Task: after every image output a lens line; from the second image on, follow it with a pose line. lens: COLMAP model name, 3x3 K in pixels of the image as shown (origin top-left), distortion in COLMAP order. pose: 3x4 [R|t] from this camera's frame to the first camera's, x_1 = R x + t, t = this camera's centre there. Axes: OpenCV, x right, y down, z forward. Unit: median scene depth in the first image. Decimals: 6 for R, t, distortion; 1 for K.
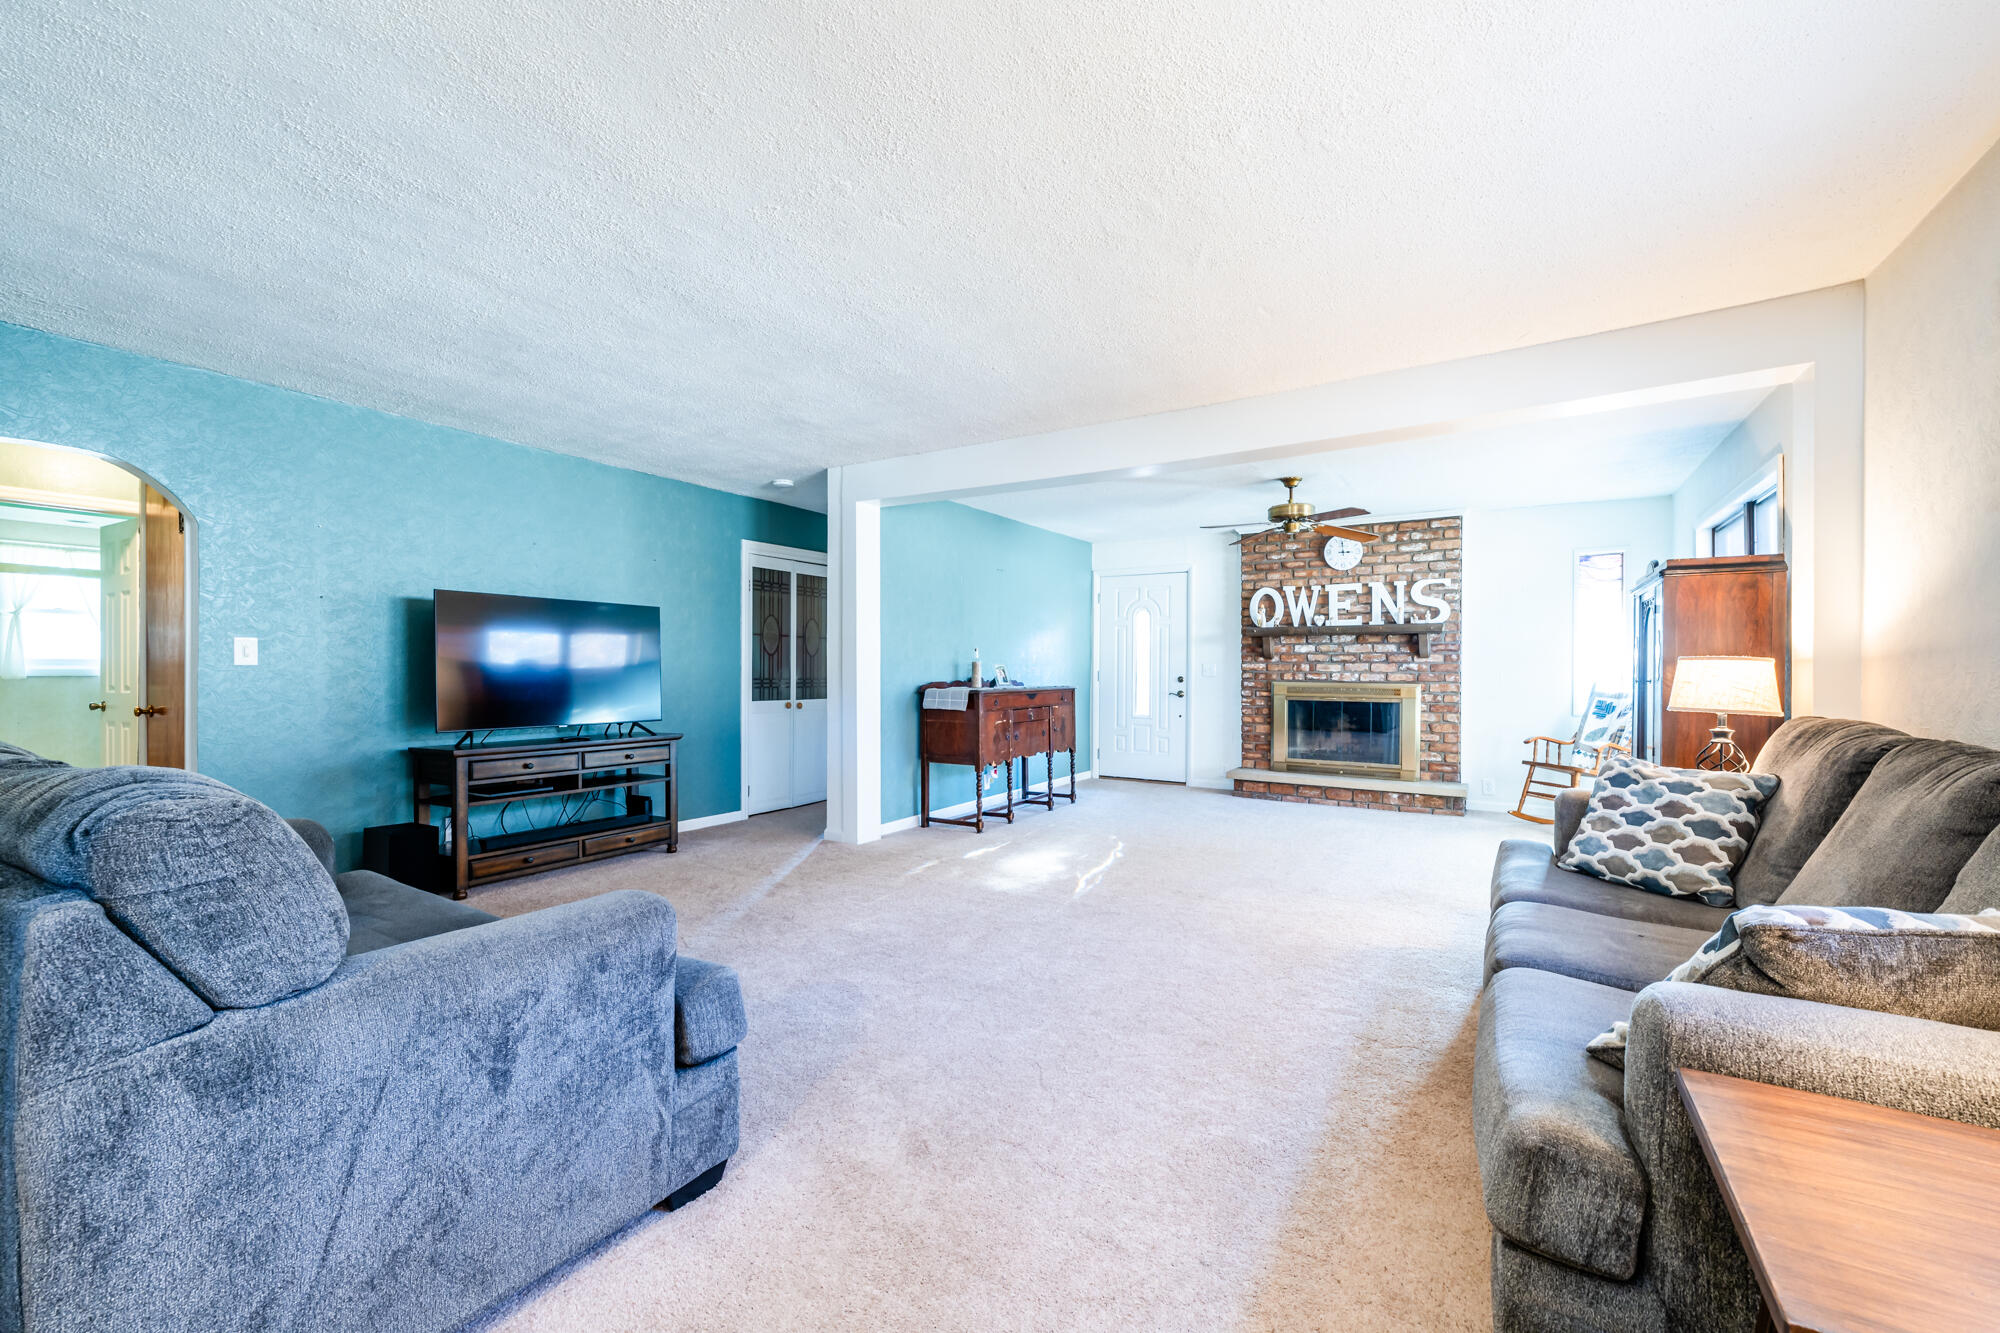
lens RADIAL K [[804.9, 0, 1000.0], [0, 804.9, 666.5], [0, 0, 1]] dist [0.001489, 0.000210]
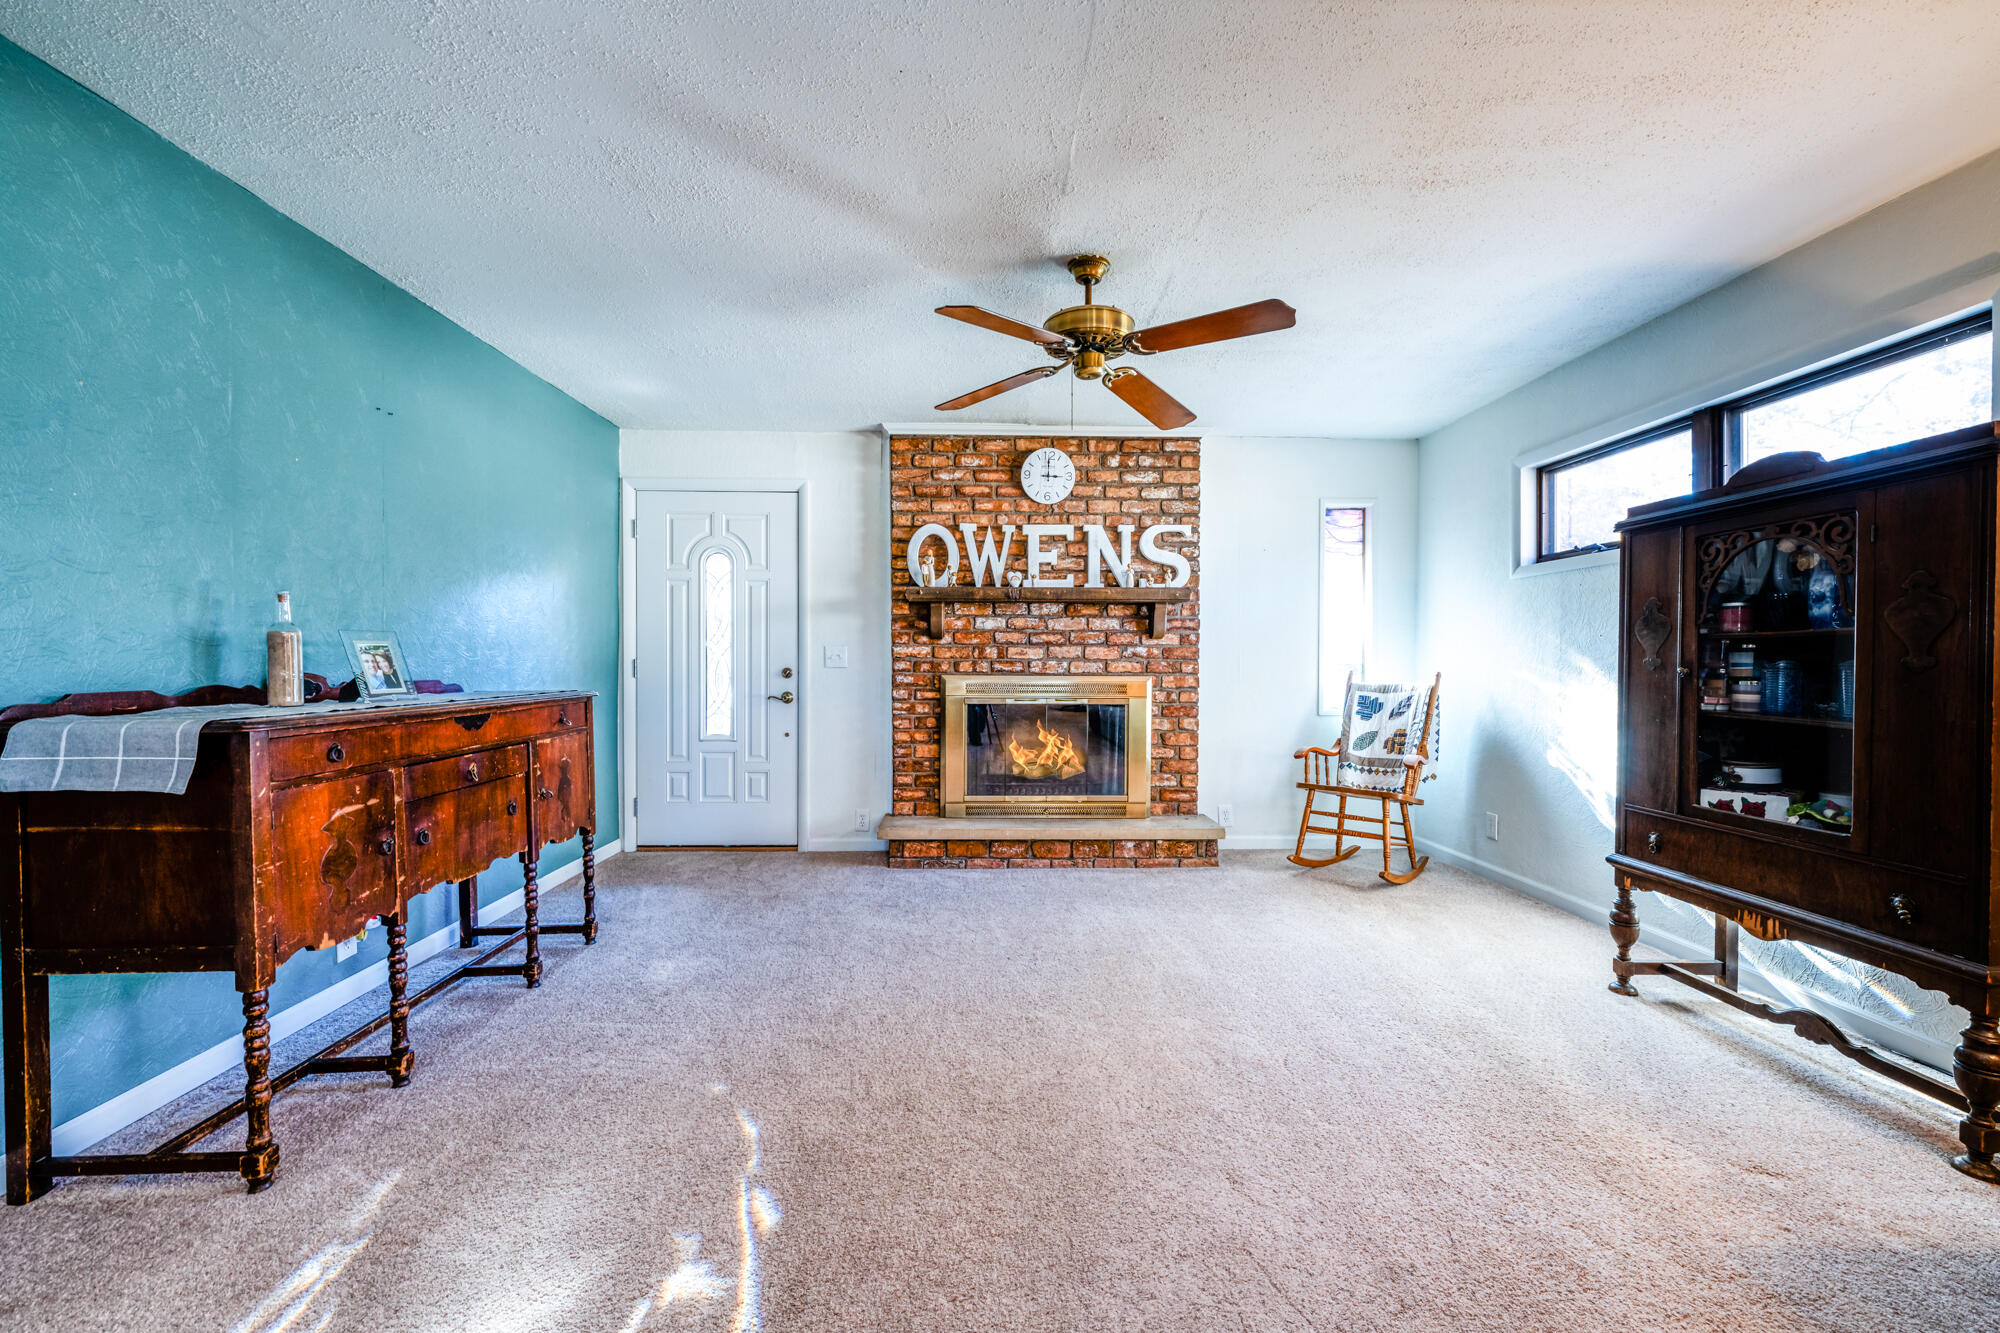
lens RADIAL K [[804.9, 0, 1000.0], [0, 804.9, 666.5], [0, 0, 1]] dist [0.001489, 0.000210]
pose [[0.836287, -0.006264, 0.548256, 0.034906], [-0.000270, 0.999930, 0.011836, 0.004957], [-0.548292, -0.010046, 0.836227, 0.481882]]
